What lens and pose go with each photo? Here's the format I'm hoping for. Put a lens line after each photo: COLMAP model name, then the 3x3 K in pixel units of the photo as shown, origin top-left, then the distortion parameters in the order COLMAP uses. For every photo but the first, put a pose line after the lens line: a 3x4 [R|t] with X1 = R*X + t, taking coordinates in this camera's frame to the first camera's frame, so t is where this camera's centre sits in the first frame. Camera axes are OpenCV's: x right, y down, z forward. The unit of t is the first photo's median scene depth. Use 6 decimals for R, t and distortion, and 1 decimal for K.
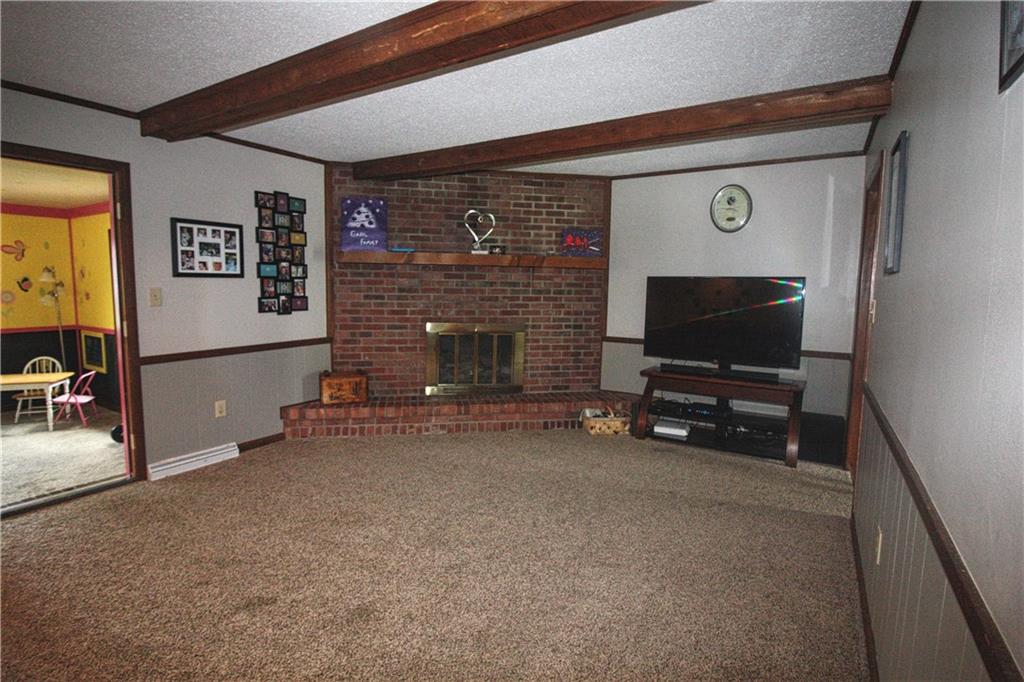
lens RADIAL K [[498.5, 0, 510.8], [0, 498.5, 336.7], [0, 0, 1]] dist [-0.002544, -0.000420]
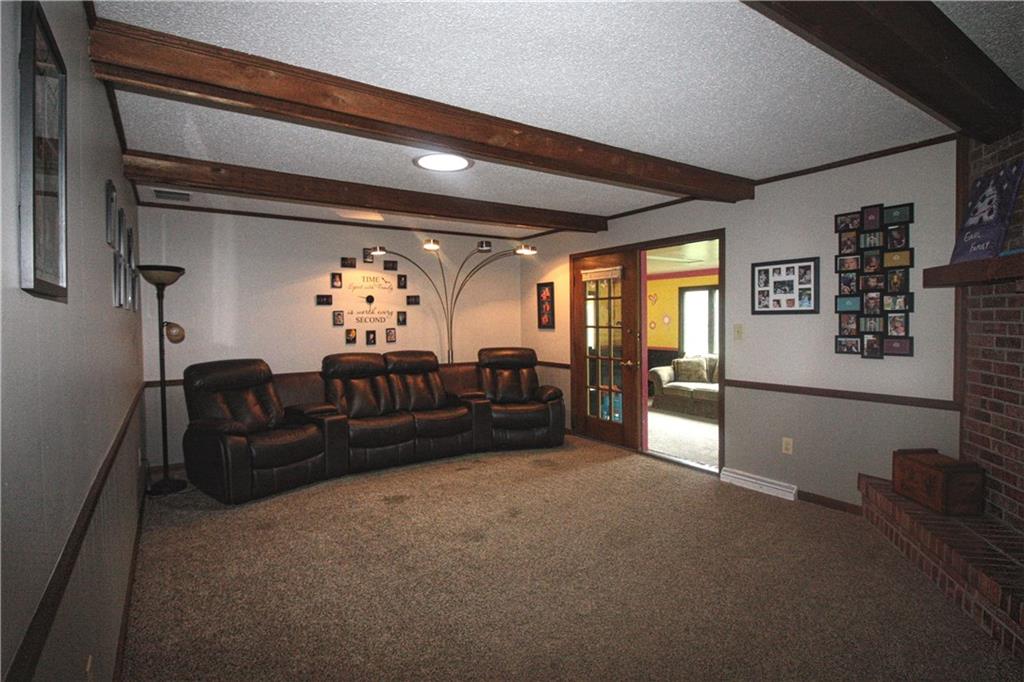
lens RADIAL K [[498.5, 0, 508.7], [0, 498.5, 335.8], [0, 0, 1]] dist [-0.002544, -0.000420]
pose [[-0.410357, 0.020431, -0.911696, 0.516369], [-0.094589, 0.993403, 0.064837, -0.080172], [0.907006, 0.112843, -0.405717, 0.829821]]
